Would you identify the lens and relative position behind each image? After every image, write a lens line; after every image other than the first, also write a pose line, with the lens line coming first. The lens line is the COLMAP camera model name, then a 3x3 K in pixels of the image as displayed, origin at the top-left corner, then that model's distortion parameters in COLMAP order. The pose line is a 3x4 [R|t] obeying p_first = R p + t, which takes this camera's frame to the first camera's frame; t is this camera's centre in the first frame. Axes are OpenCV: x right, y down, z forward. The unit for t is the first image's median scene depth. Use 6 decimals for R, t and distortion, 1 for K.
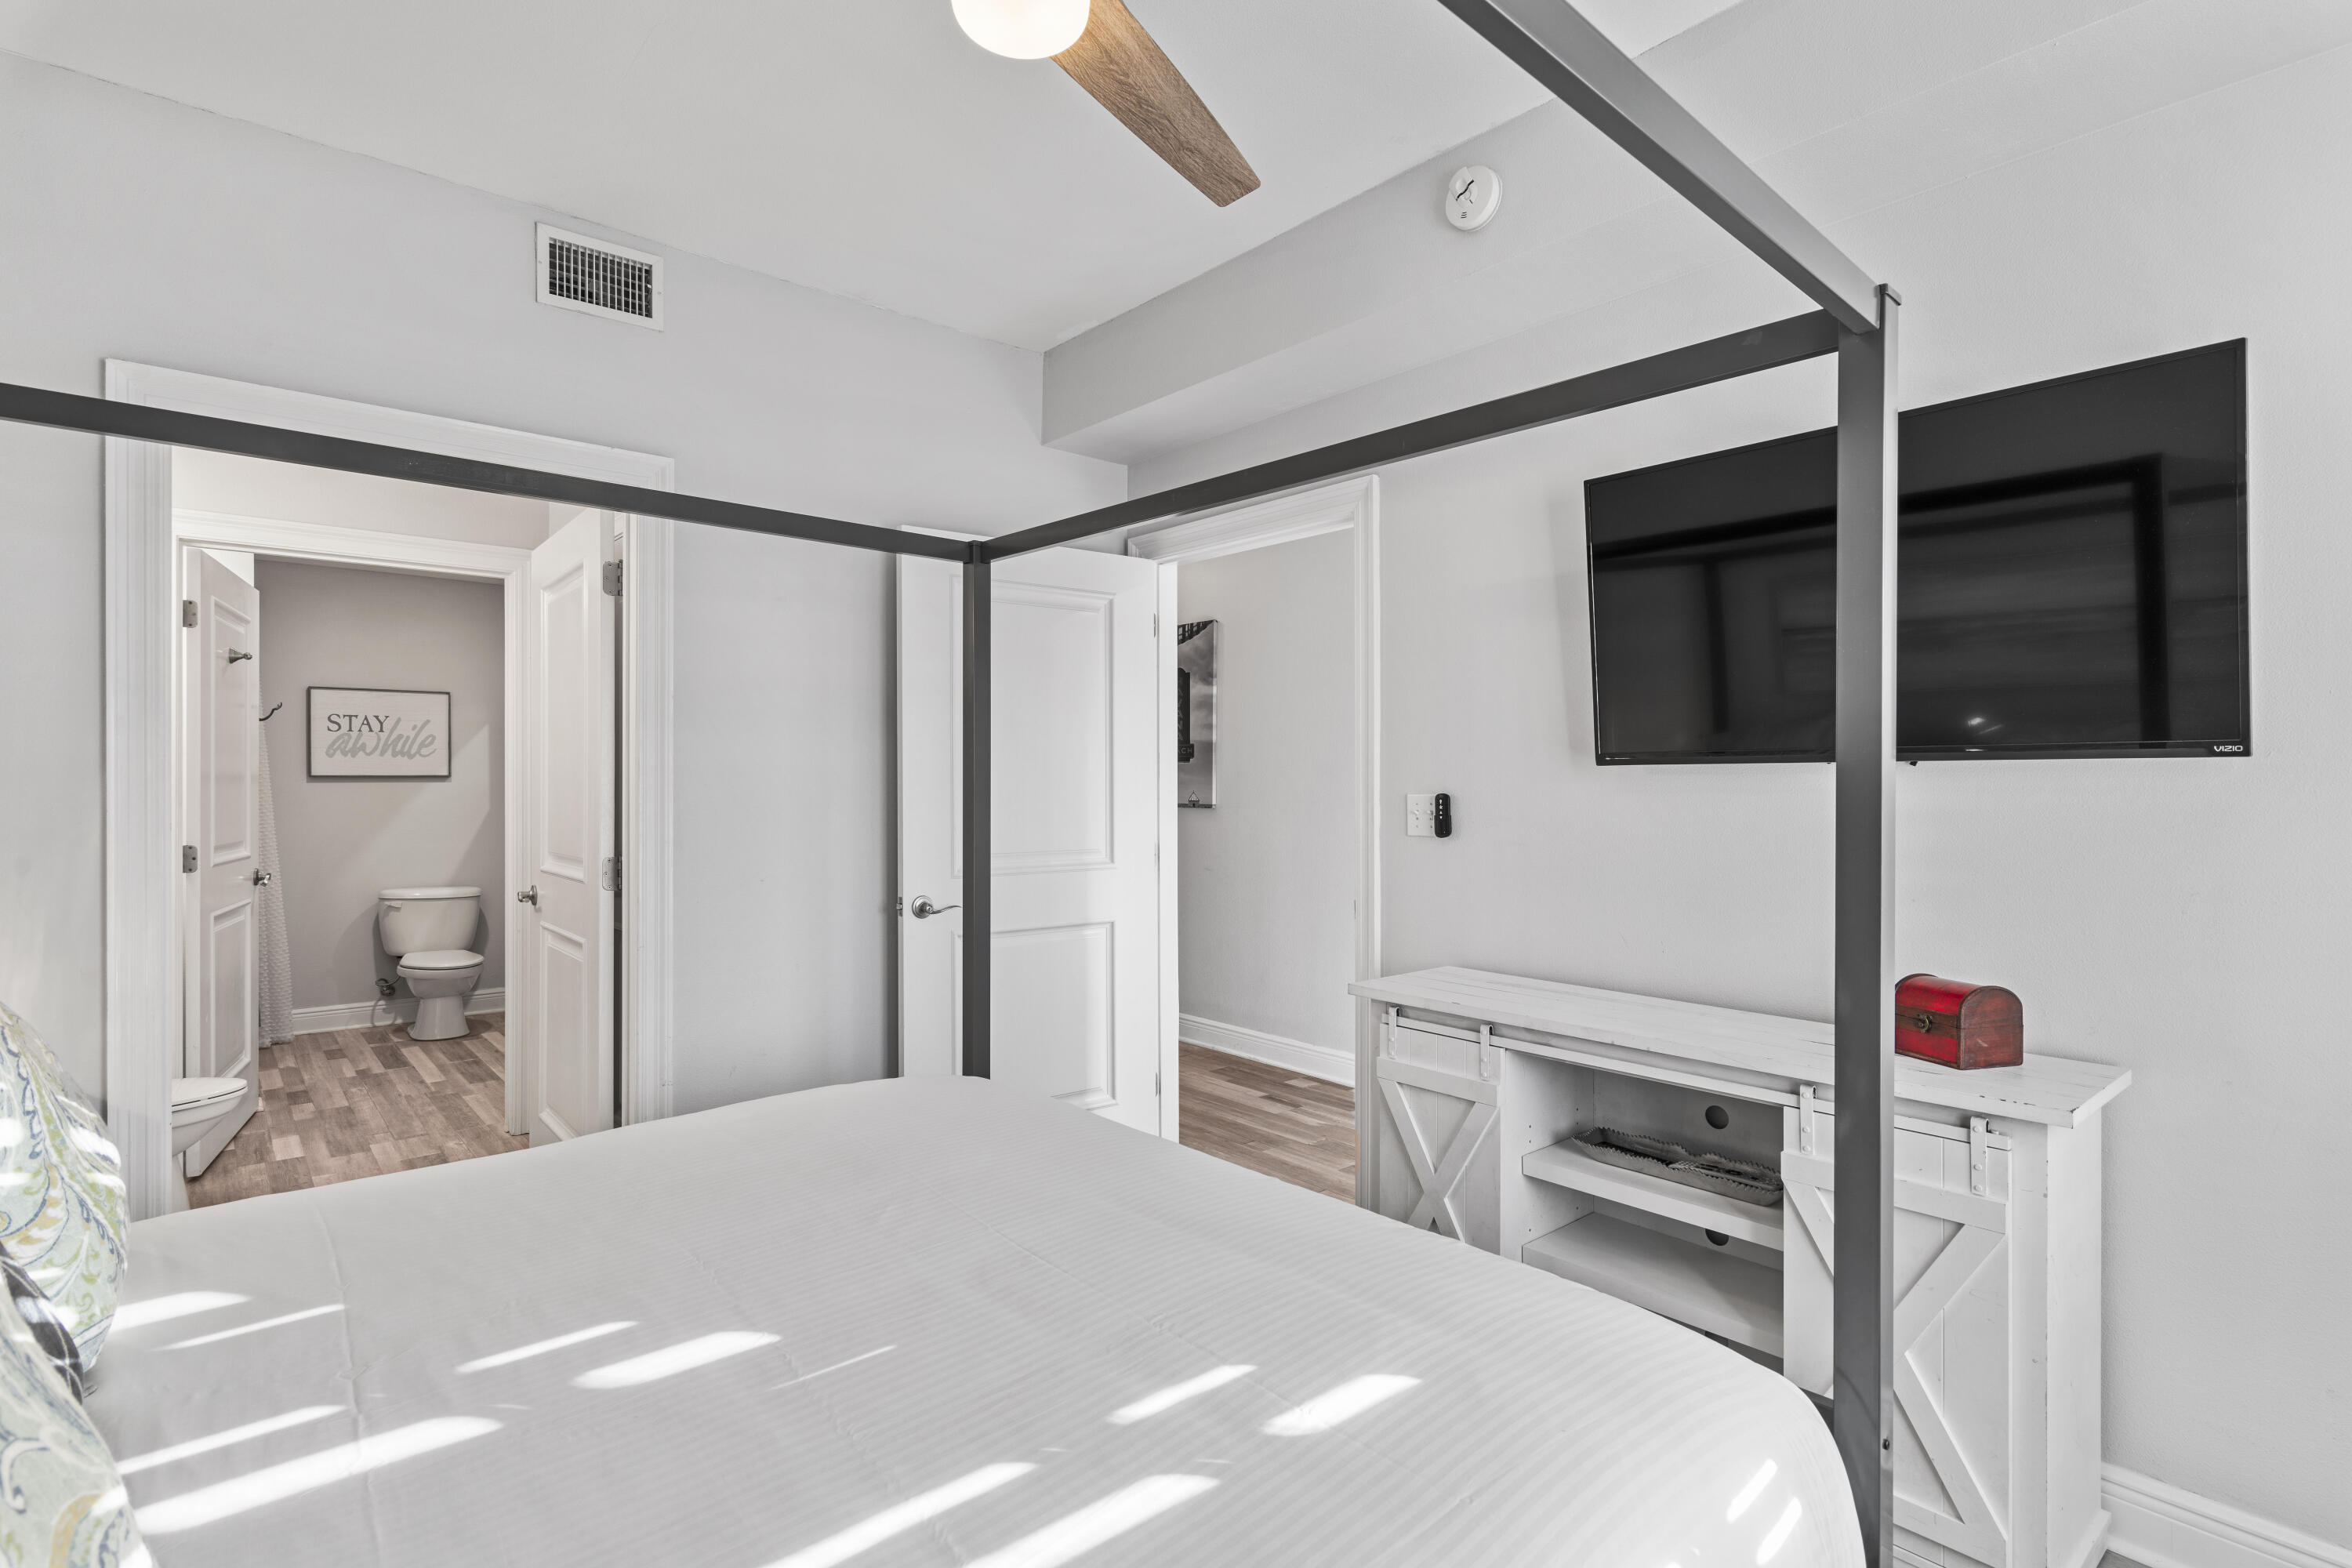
lens RADIAL K [[1147.8, 0, 1176.9], [0, 1147.8, 792.7], [0, 0, 1]] dist [0.003533, -0.001206]
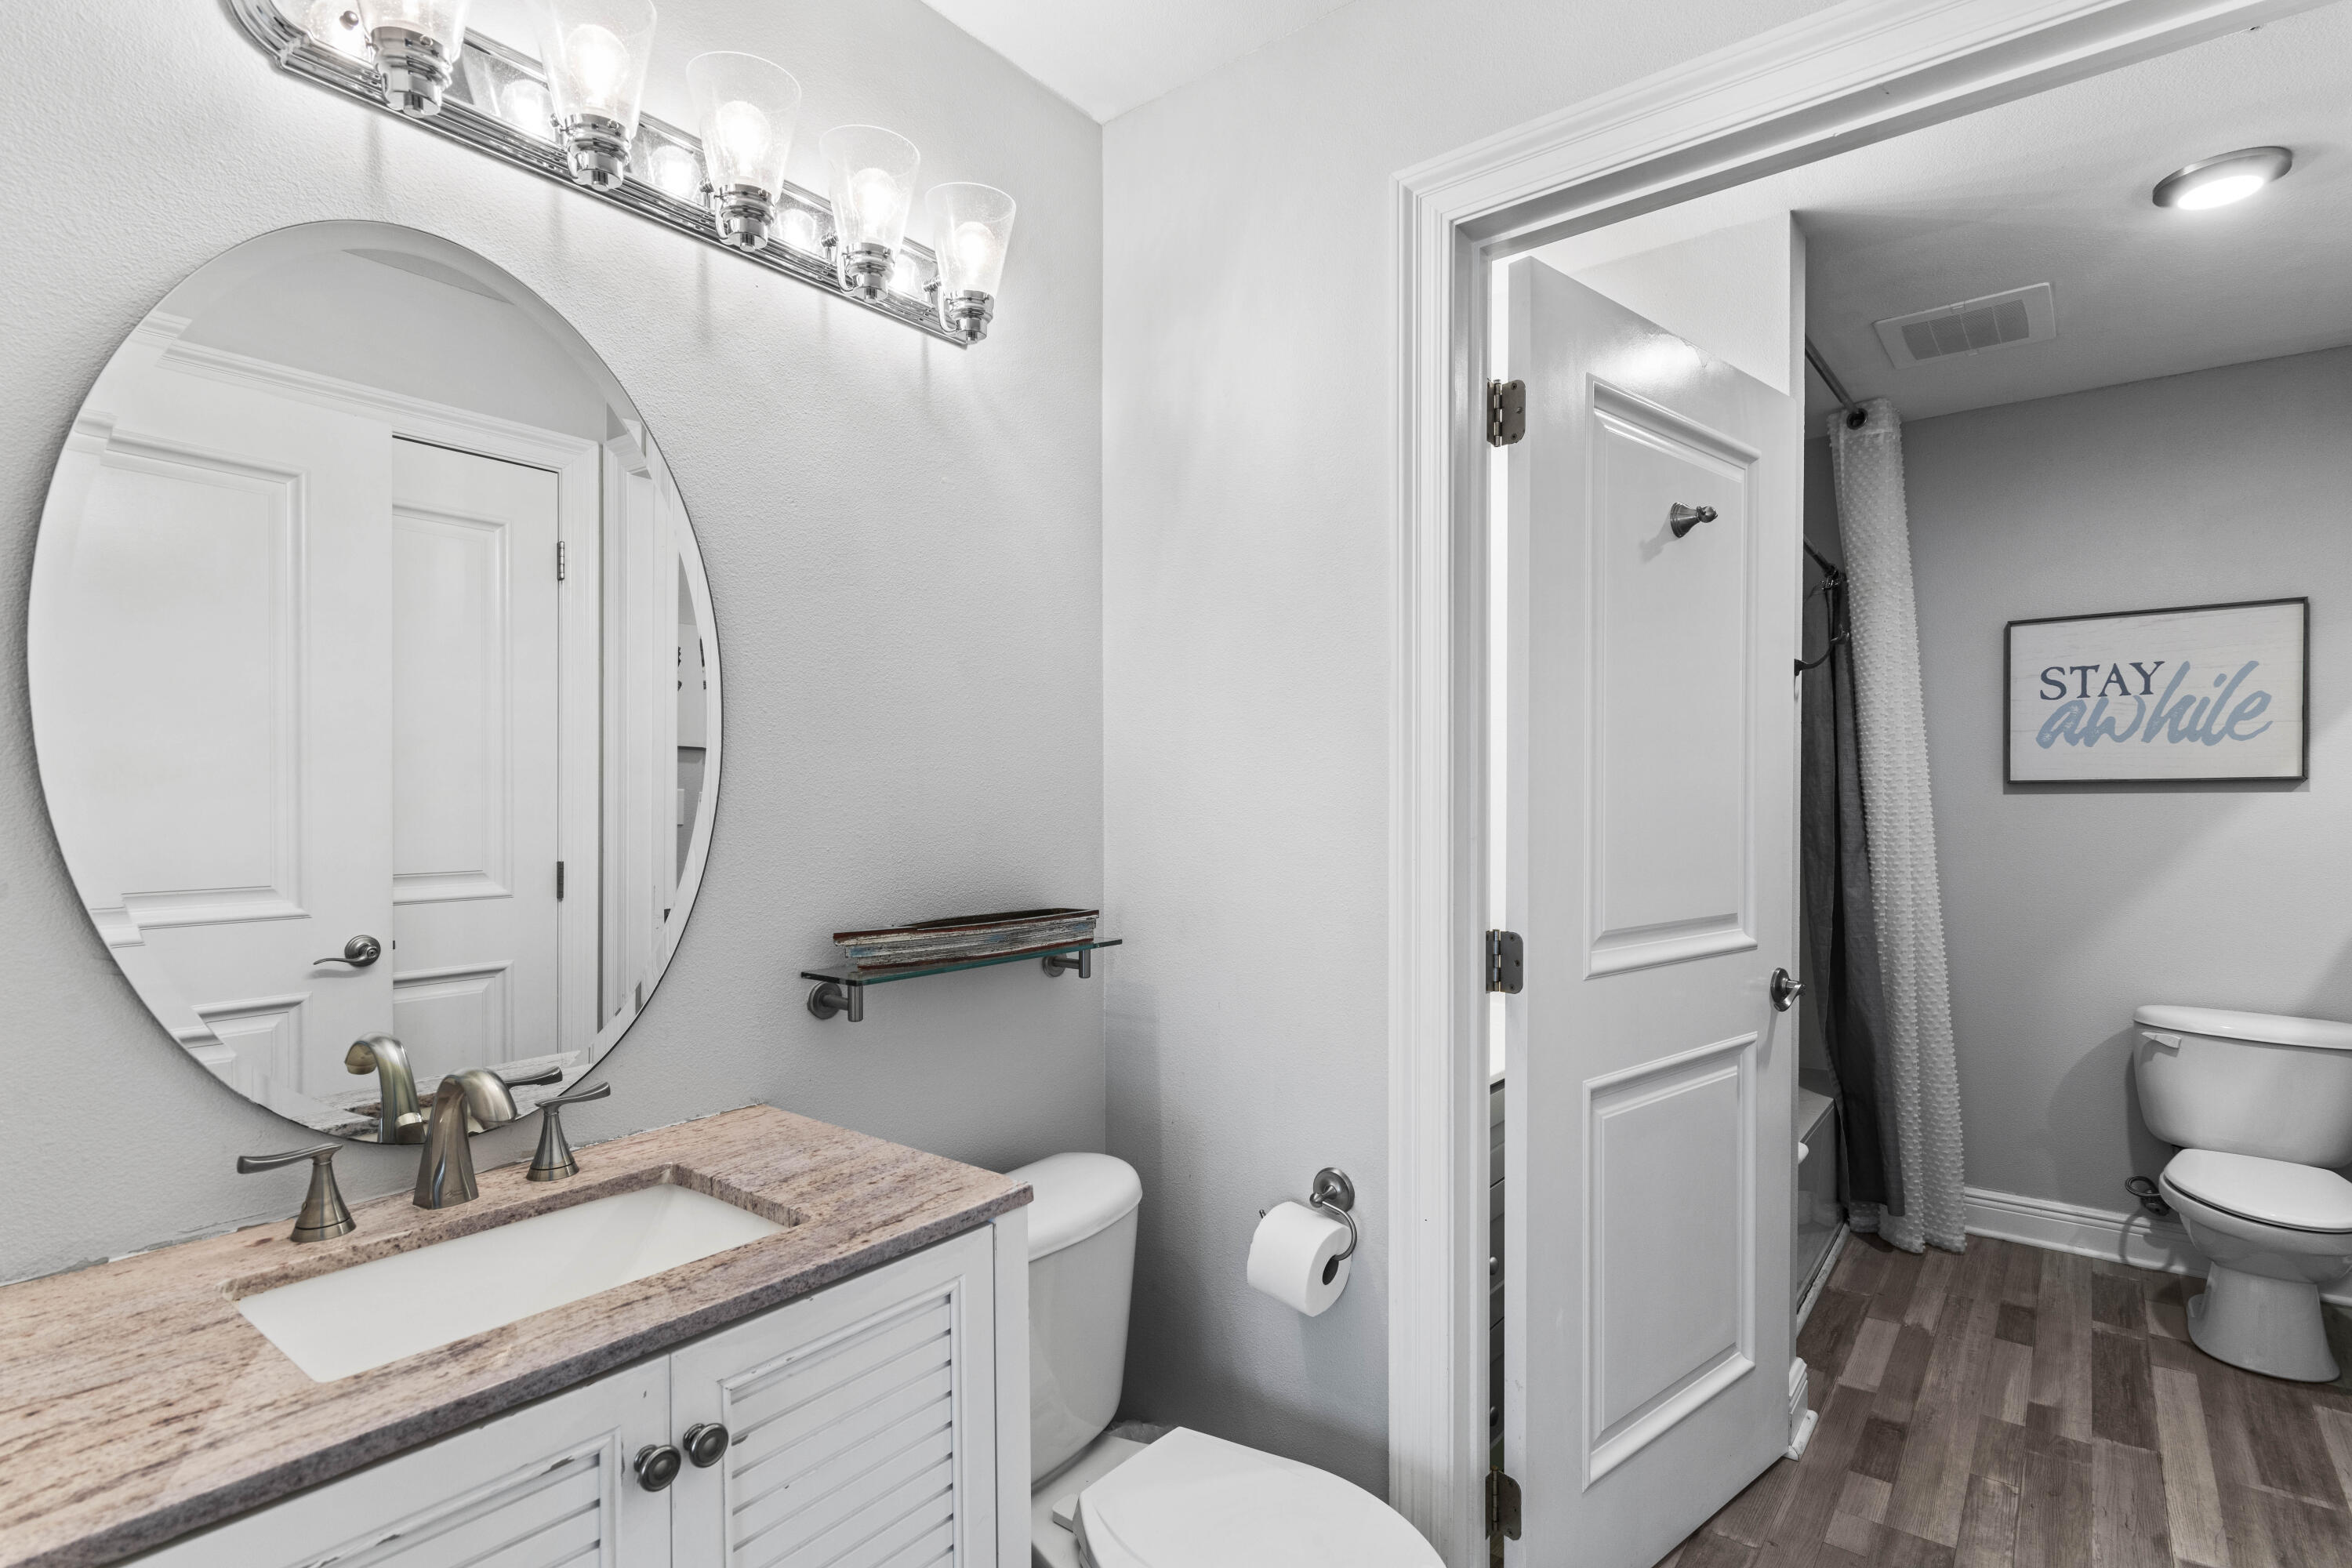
lens RADIAL K [[1147.8, 0, 1174.8], [0, 1147.8, 807.8], [0, 0, 1]] dist [0.003533, -0.001206]
pose [[0.187987, 0.009271, -0.982128, -0.274753], [-0.007222, 0.999941, 0.008056, -0.003415], [0.982145, 0.005579, 0.188043, 0.486328]]
